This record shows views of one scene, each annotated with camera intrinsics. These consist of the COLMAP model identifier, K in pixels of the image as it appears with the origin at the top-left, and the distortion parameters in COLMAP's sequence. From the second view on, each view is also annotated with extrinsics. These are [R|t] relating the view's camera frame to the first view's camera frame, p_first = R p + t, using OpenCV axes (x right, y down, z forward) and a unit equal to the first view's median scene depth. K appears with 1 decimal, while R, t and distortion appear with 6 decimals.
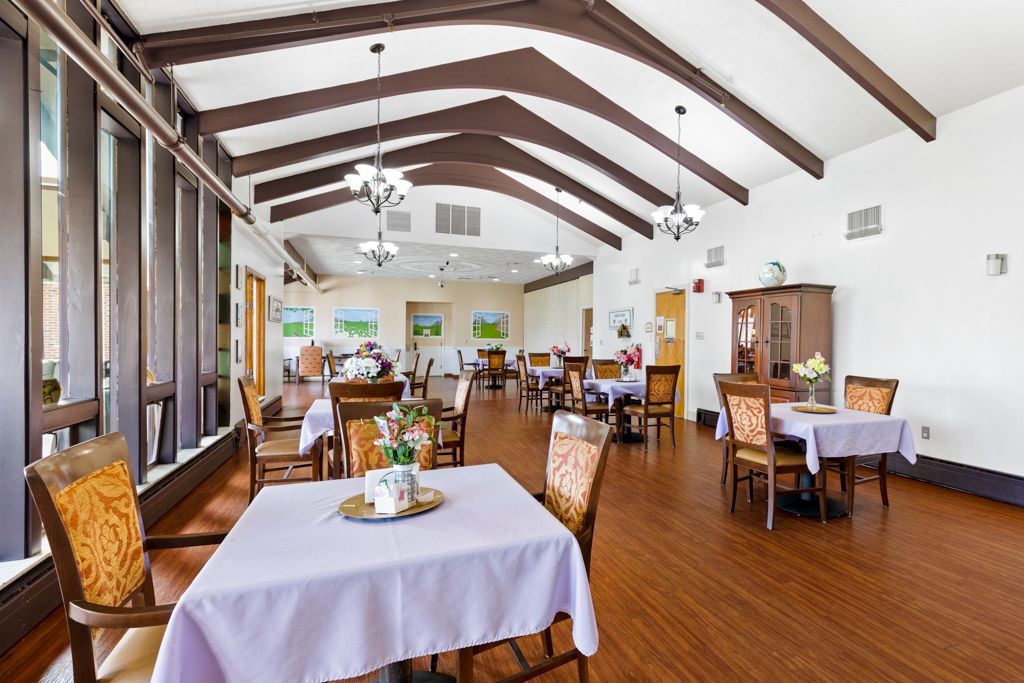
lens RADIAL K [[478.4, 0, 515.3], [0, 478.4, 343.5], [0, 0, 1]] dist [0.012295, -0.000164]
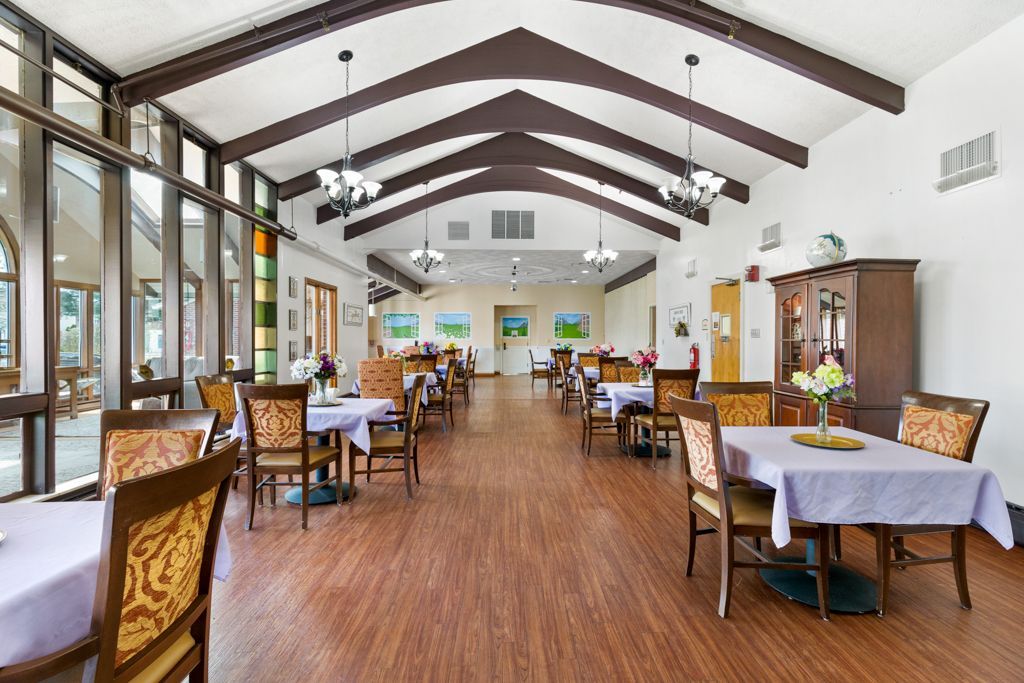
lens RADIAL K [[424.8, 0, 508.1], [0, 424.8, 340.5], [0, 0, 1]] dist [0.007361, 0.000774]
pose [[0.949985, -0.005322, -0.312251, 0.220942], [0.003344, 0.999971, -0.006871, 0.000139], [0.312278, 0.005483, 0.949975, 0.169250]]
